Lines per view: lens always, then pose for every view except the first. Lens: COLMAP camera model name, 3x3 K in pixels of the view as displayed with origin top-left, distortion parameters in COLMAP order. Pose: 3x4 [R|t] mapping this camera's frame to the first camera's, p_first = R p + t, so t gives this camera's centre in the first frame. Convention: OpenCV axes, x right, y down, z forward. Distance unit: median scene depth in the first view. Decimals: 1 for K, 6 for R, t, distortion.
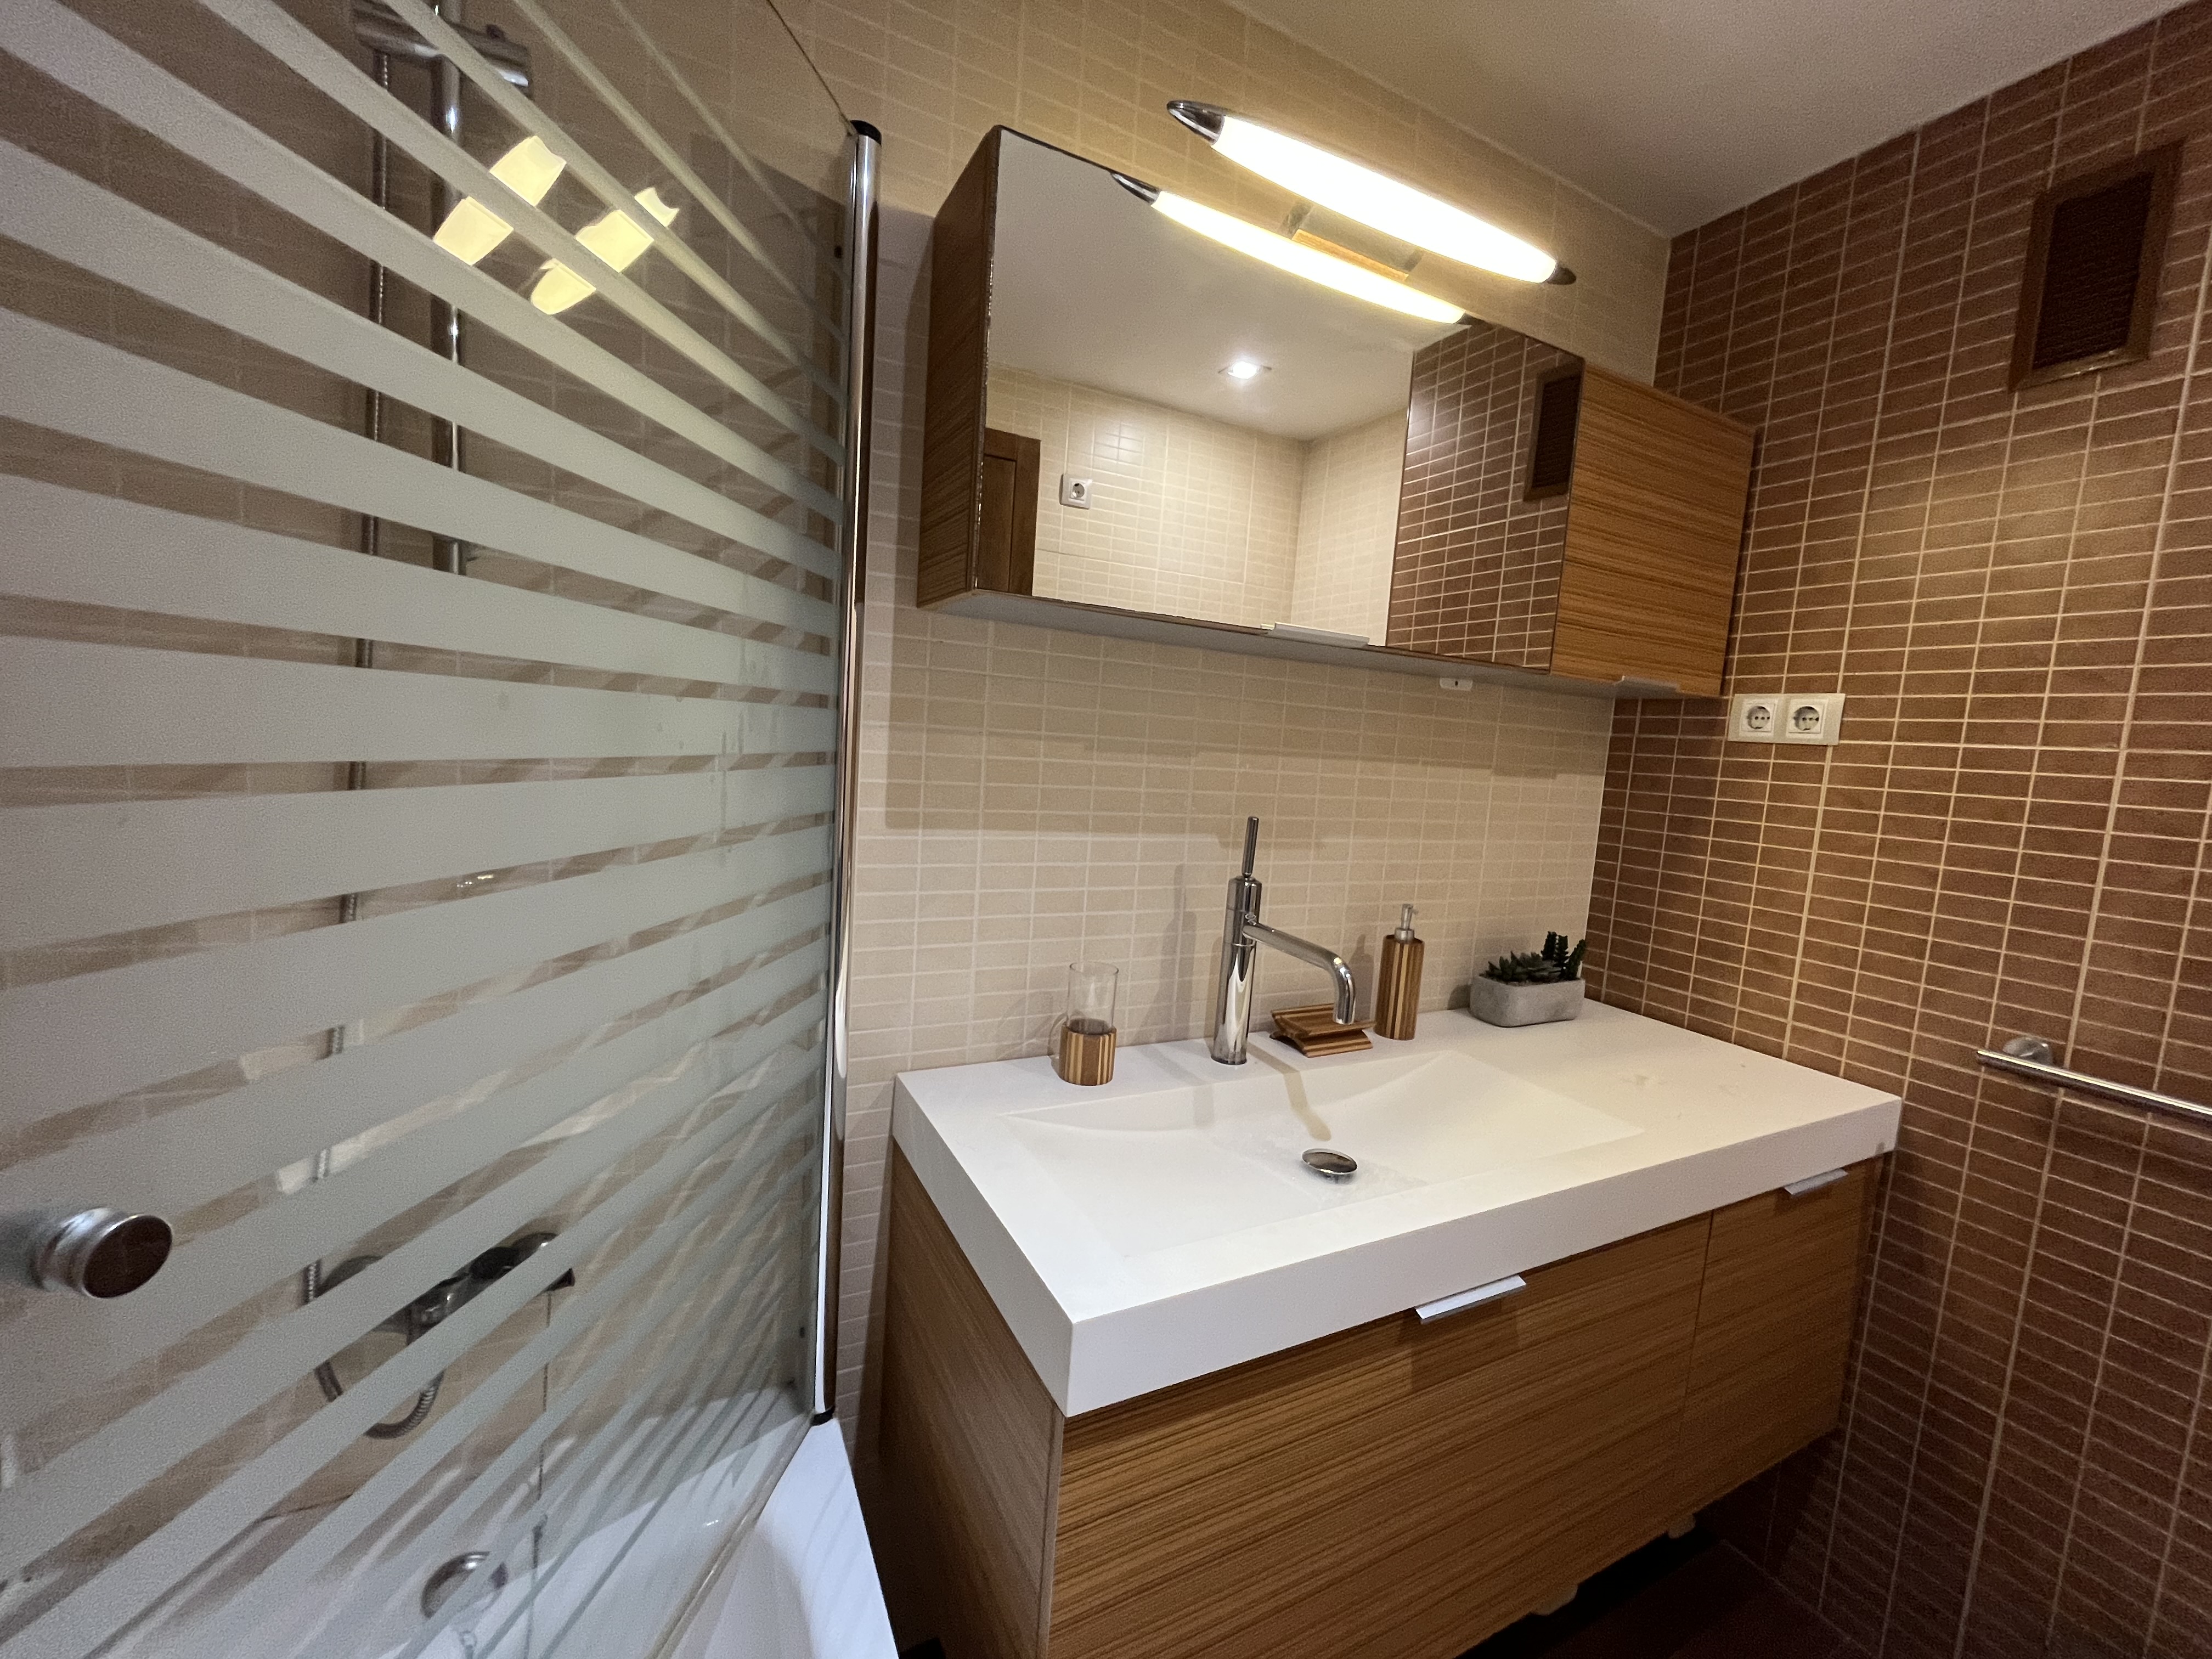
lens RADIAL K [[894.2, 0, 1115.4], [0, 894.2, 831.3], [0, 0, 1]] dist [-0.002716, -0.001051]
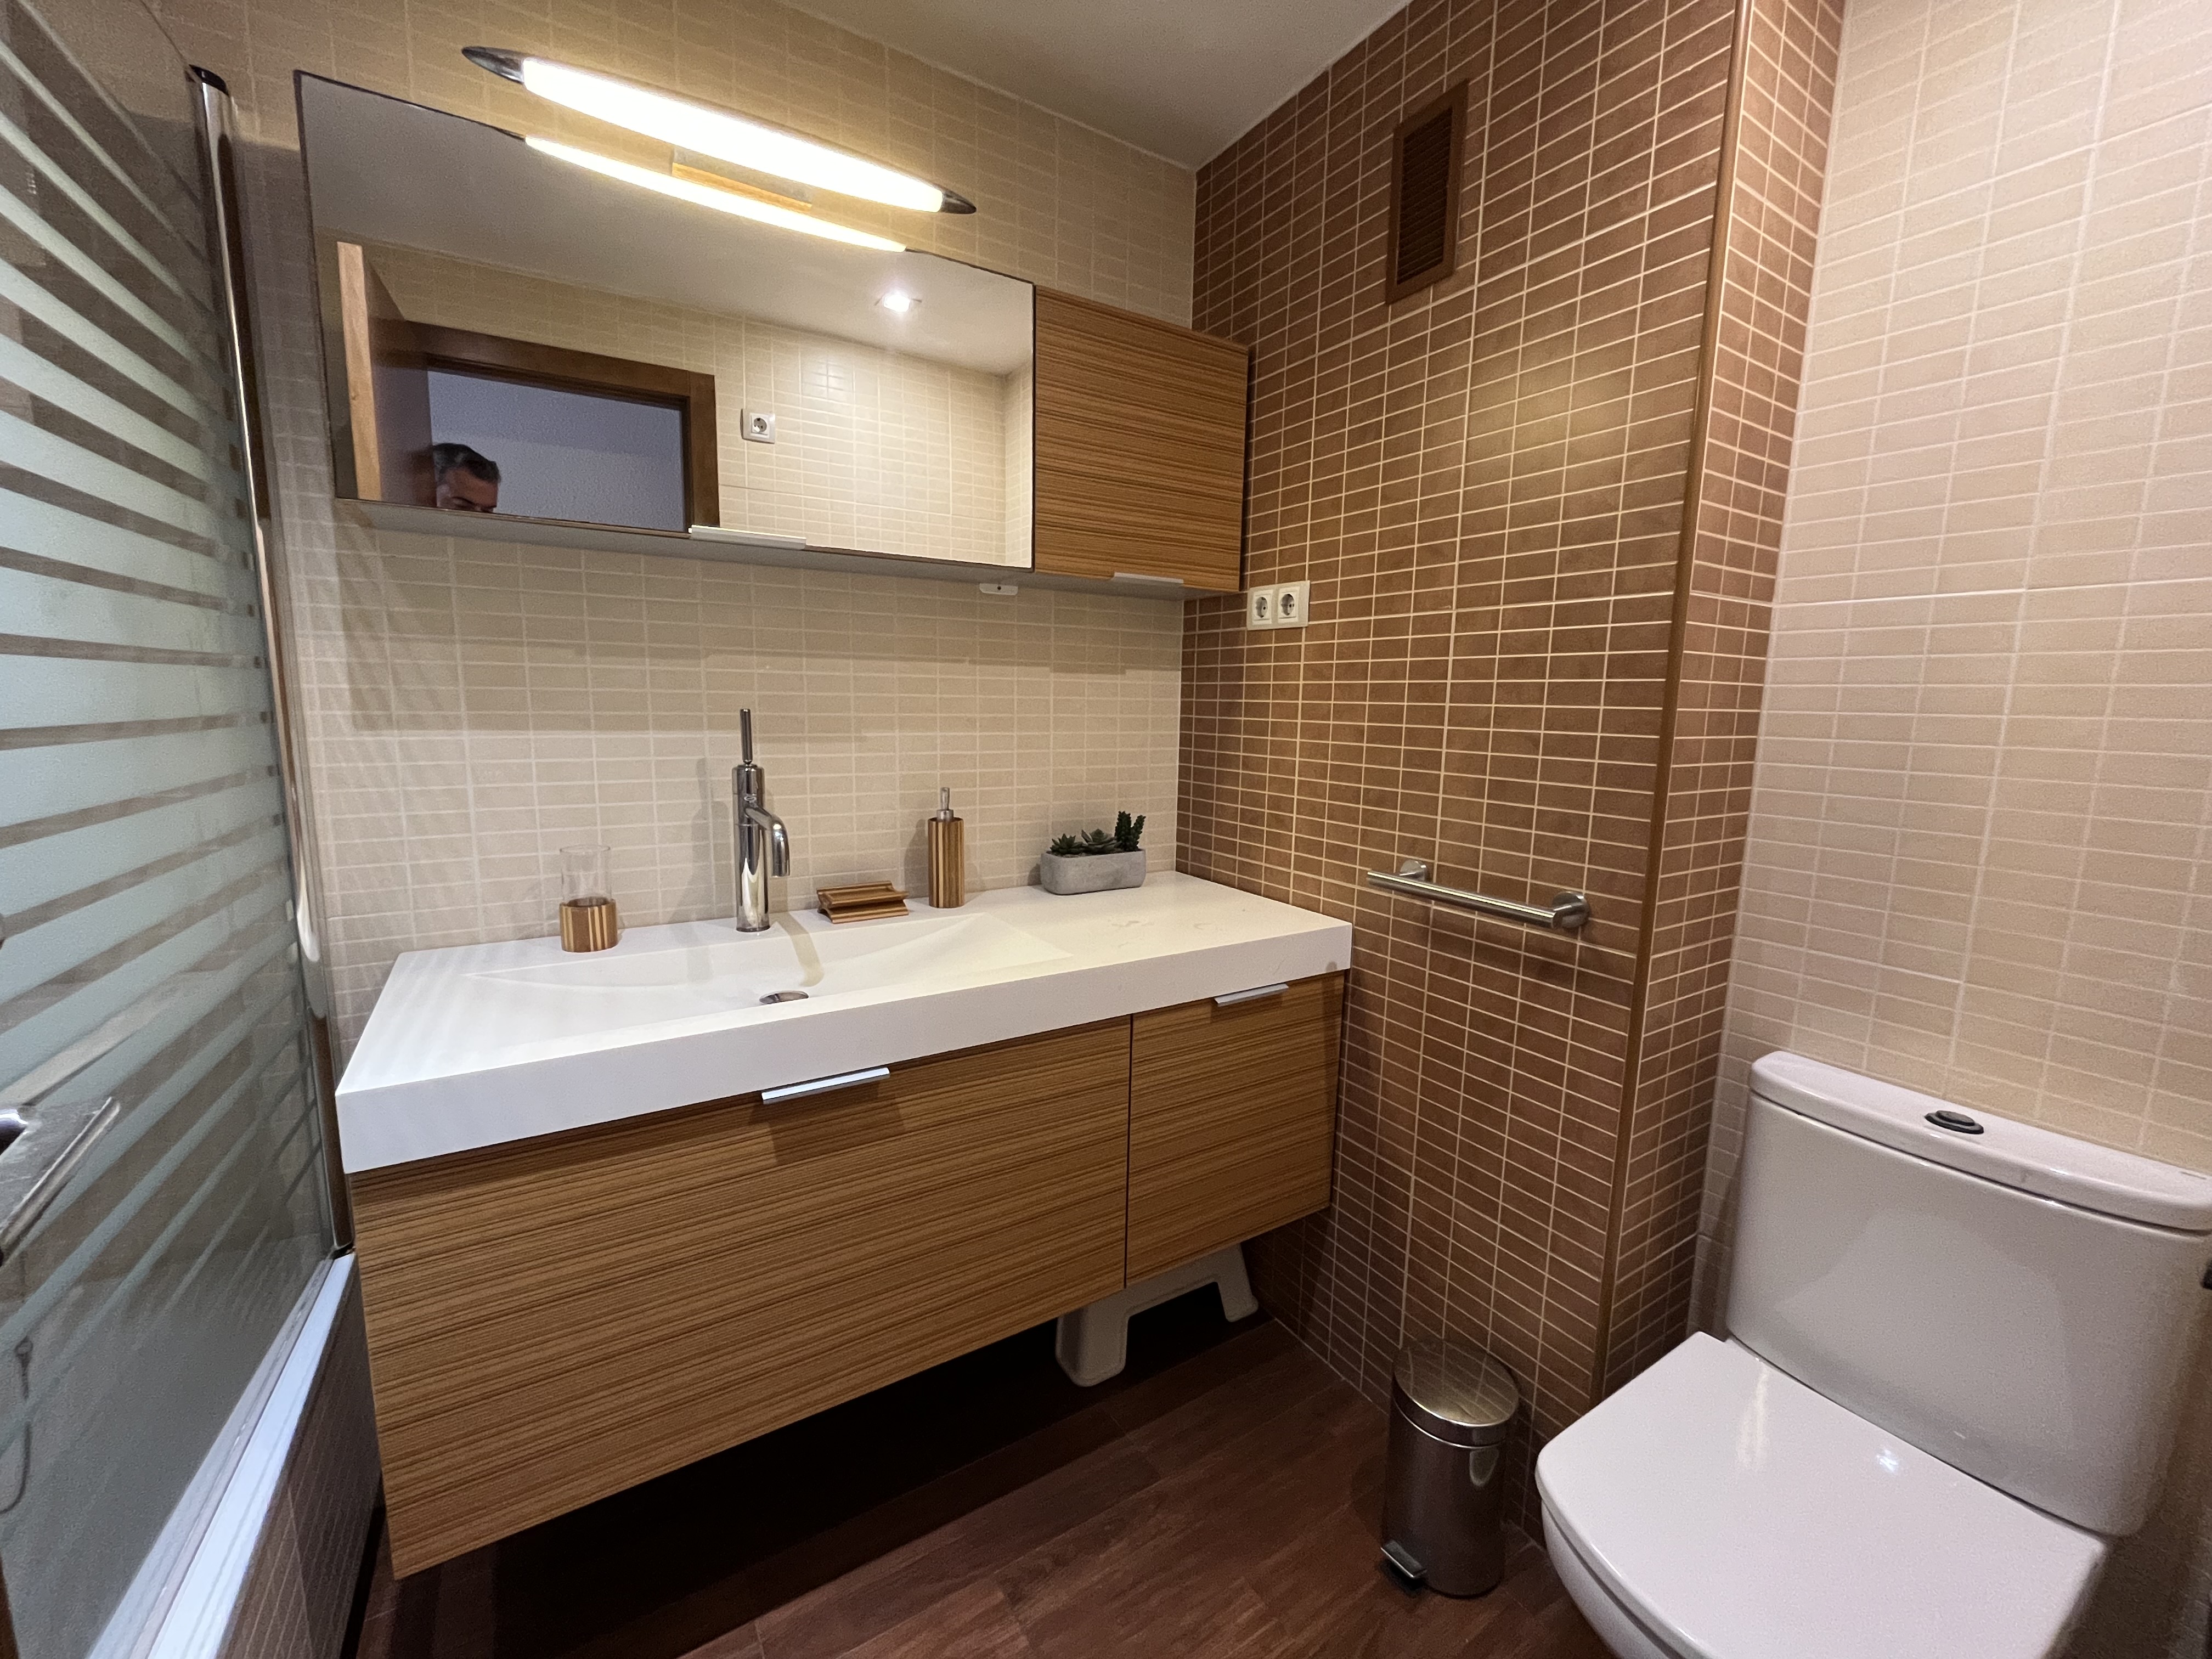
lens RADIAL K [[894.2, 0, 1092.7], [0, 894.2, 824.9], [0, 0, 1]] dist [-0.002716, -0.001051]
pose [[0.994946, -0.060451, 0.080179, 0.437246], [0.056607, 0.997175, 0.049377, 0.087470], [-0.082937, -0.044589, 0.995557, -0.136076]]
